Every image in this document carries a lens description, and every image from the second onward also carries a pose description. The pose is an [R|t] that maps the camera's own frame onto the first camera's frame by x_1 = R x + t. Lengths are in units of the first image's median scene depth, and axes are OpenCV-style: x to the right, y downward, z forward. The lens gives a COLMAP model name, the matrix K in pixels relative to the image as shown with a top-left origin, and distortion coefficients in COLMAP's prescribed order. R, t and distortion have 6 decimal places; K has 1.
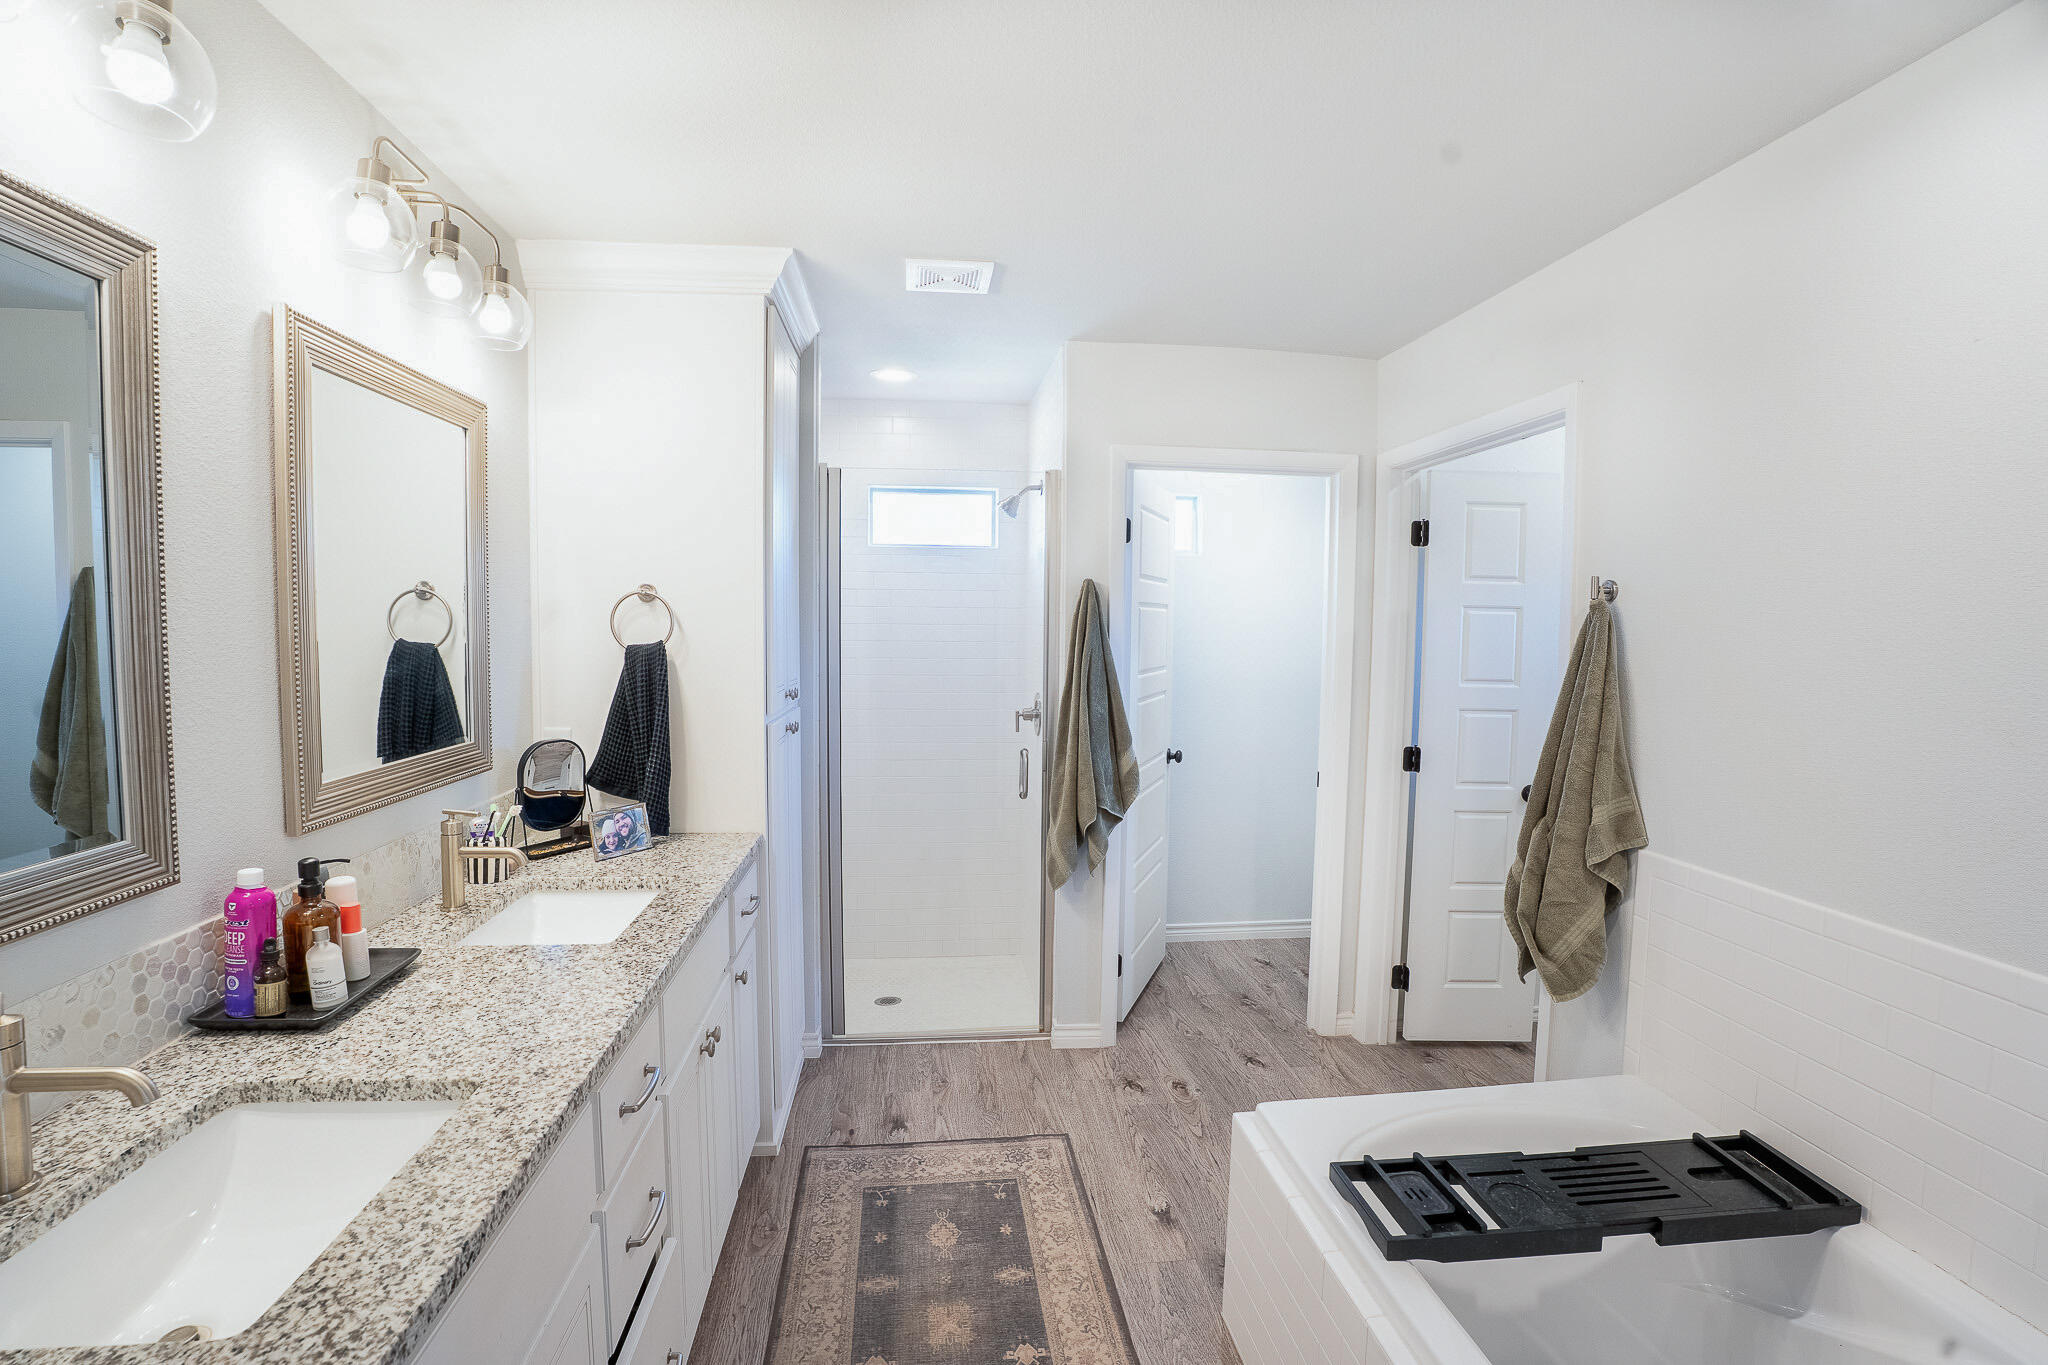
lens RADIAL K [[945.5, 0, 1024.0], [0, 945.5, 682.5], [0, 0, 1]] dist [-0.001303, -0.000153]
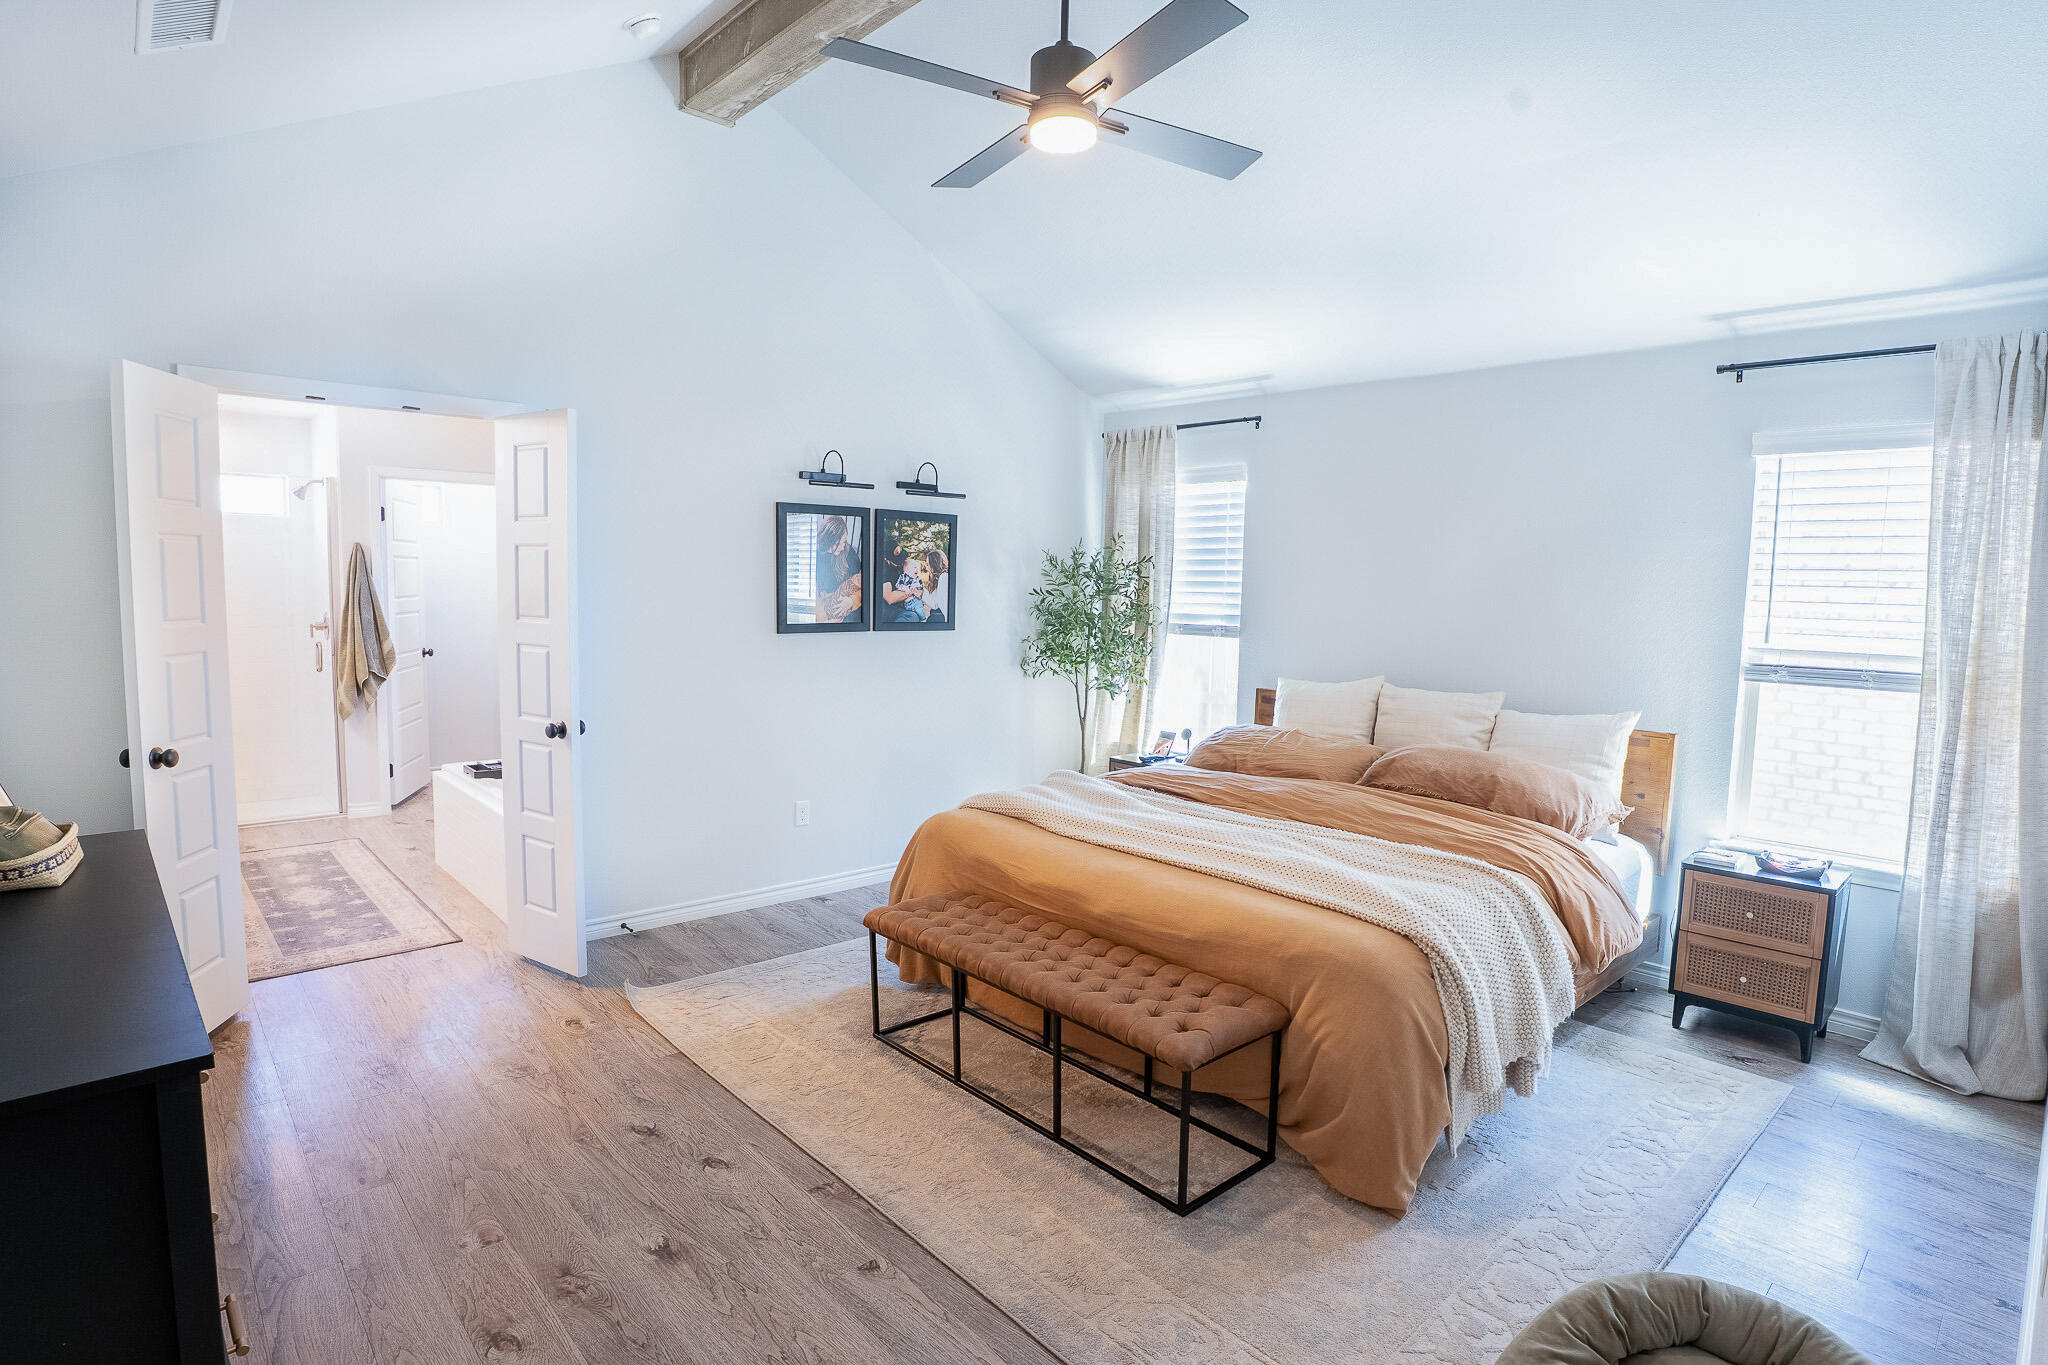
lens RADIAL K [[1039.4, 0, 1024.0], [0, 1039.4, 682.5], [0, 0, 1]] dist [-0.047035, 0.000008]
pose [[0.812759, -0.048523, 0.580575, -0.033488], [0.026281, 0.998565, 0.046667, 0.093270], [-0.582006, -0.022670, 0.812868, -1.230545]]
